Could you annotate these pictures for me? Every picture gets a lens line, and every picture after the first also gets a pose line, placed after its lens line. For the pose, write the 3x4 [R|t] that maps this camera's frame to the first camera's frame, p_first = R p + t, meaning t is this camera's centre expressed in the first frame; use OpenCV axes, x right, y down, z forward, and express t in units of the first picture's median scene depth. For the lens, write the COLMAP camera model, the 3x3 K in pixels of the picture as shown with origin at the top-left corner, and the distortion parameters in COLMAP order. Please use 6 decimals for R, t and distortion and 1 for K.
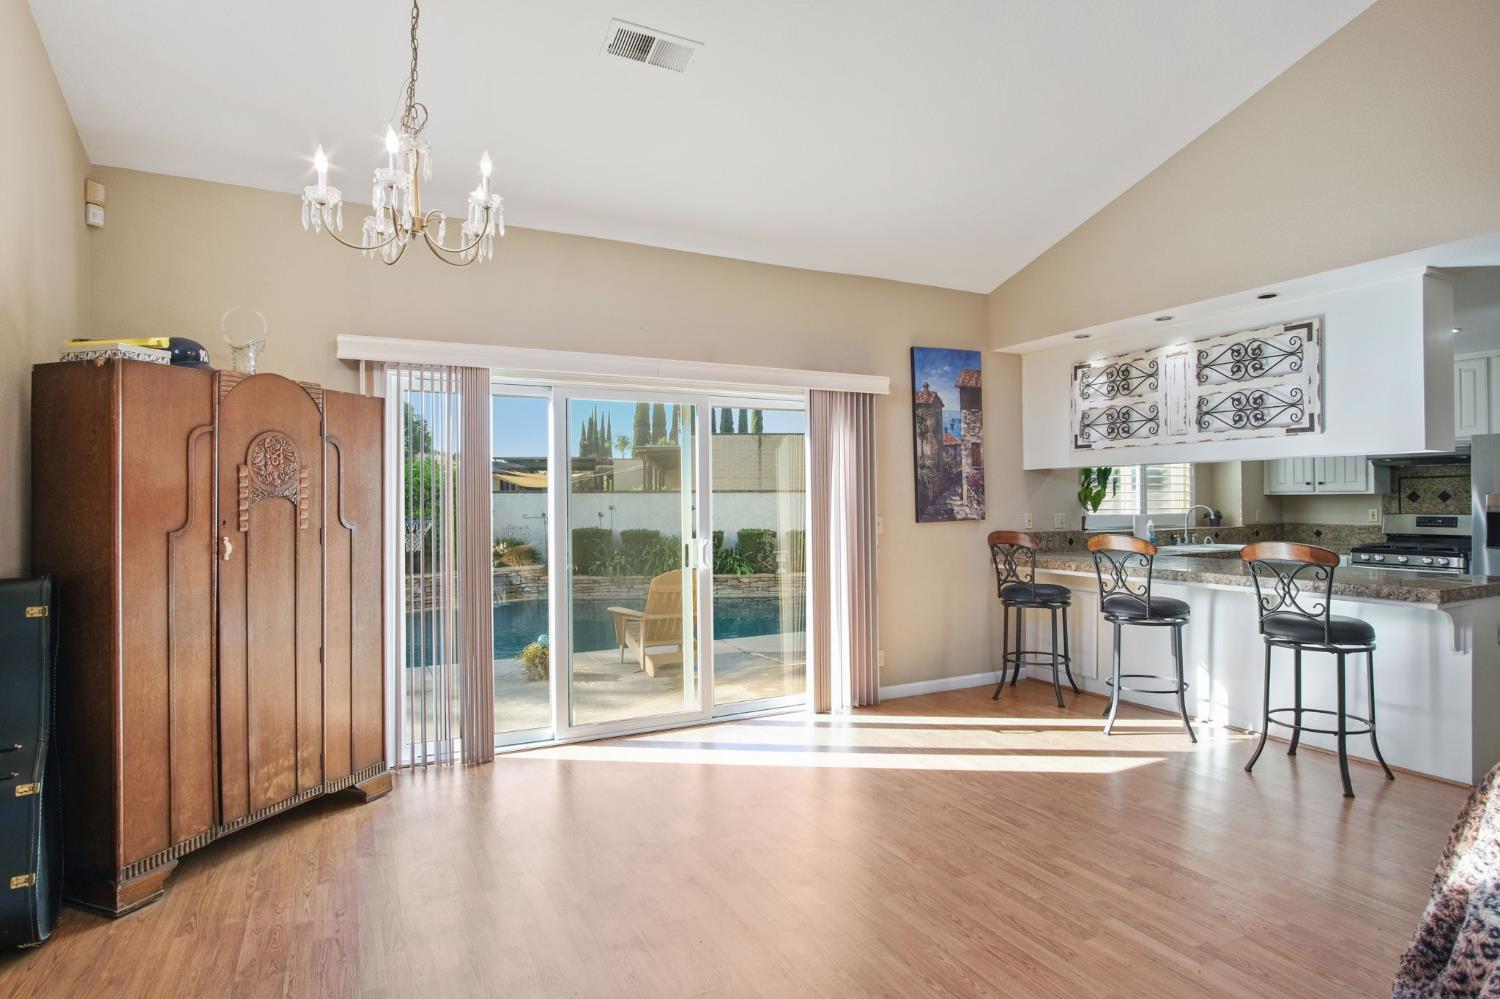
lens RADIAL K [[804.6, 0, 754.9], [0, 804.6, 498.0], [0, 0, 1]] dist [-0.027956, 0.006147]
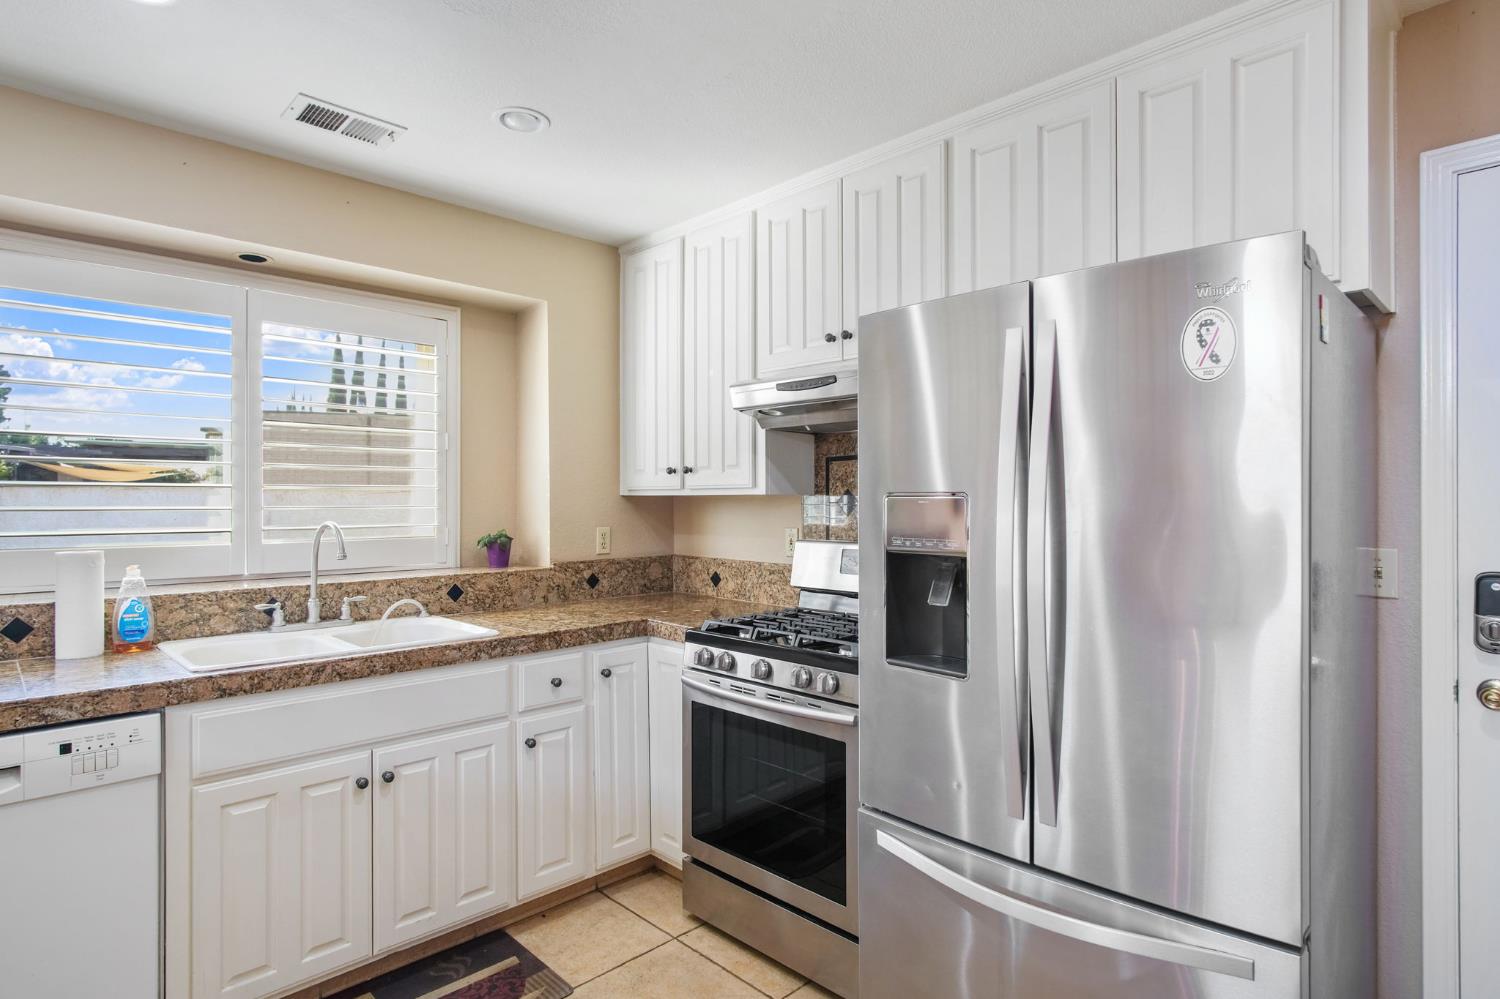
lens RADIAL K [[820.5, 0, 795.0], [0, 820.5, 495.6], [0, 0, 1]] dist [-0.000688, 0.002947]
pose [[0.947345, 0.009092, 0.320084, 0.811511], [-0.008021, 0.999957, -0.004665, -0.003911], [-0.320113, 0.001852, 0.947378, 0.714884]]
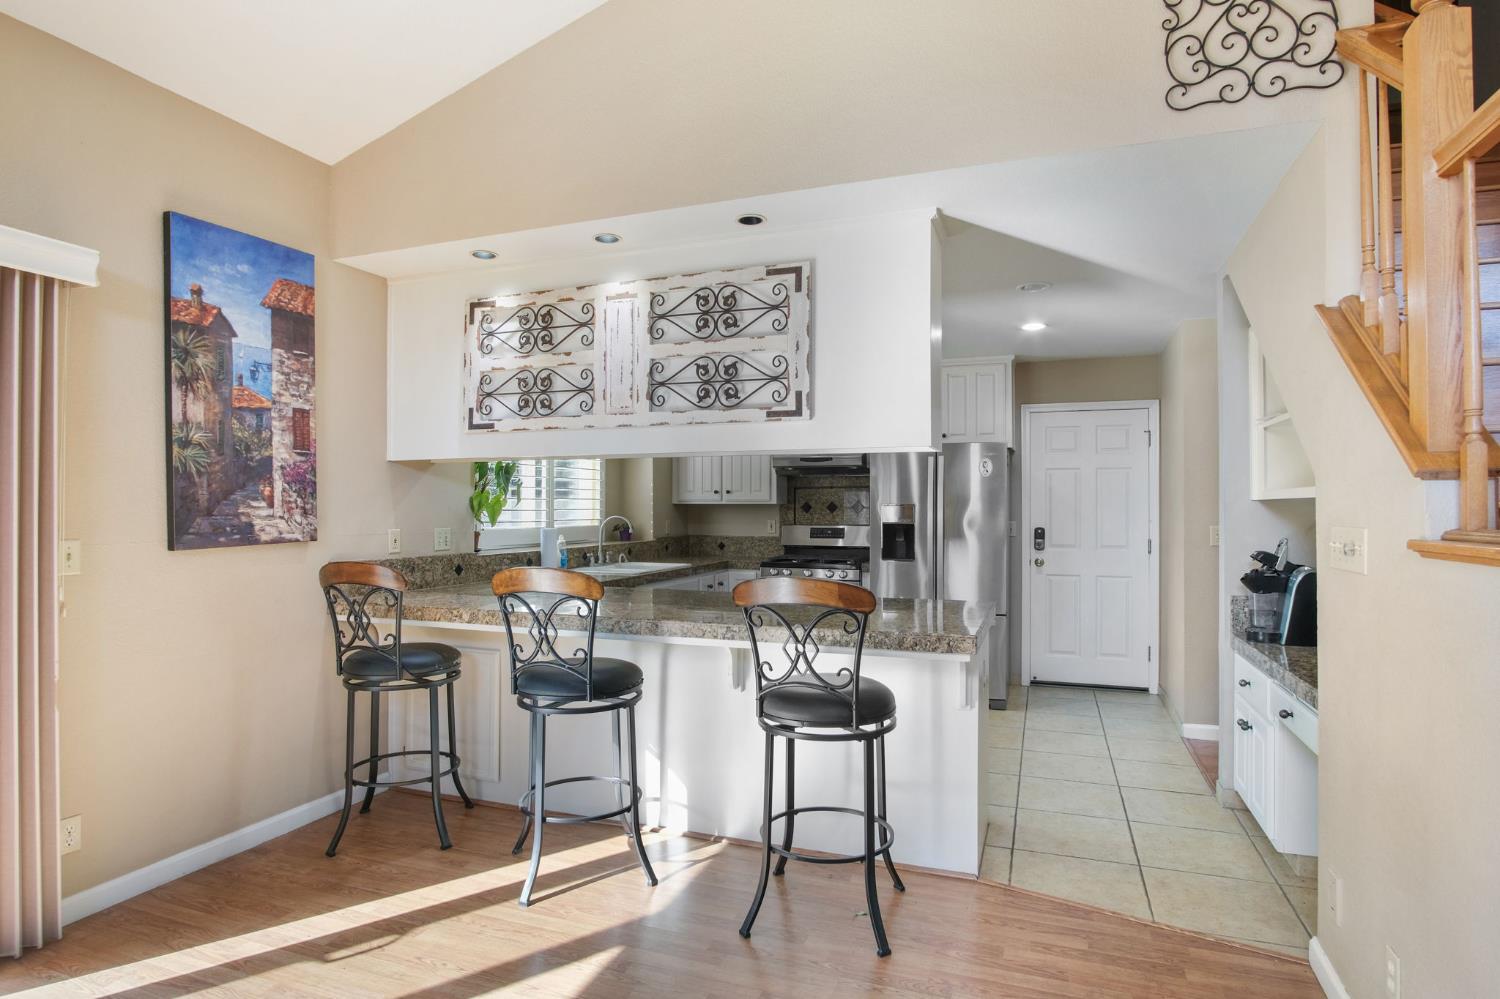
lens RADIAL K [[804.6, 0, 755.9], [0, 804.6, 497.8], [0, 0, 1]] dist [-0.027956, 0.006147]
pose [[0.736075, 0.014880, 0.676737, 0.138374], [-0.007868, 0.999879, -0.013427, 0.000622], [-0.676854, 0.004558, 0.736103, 0.382230]]
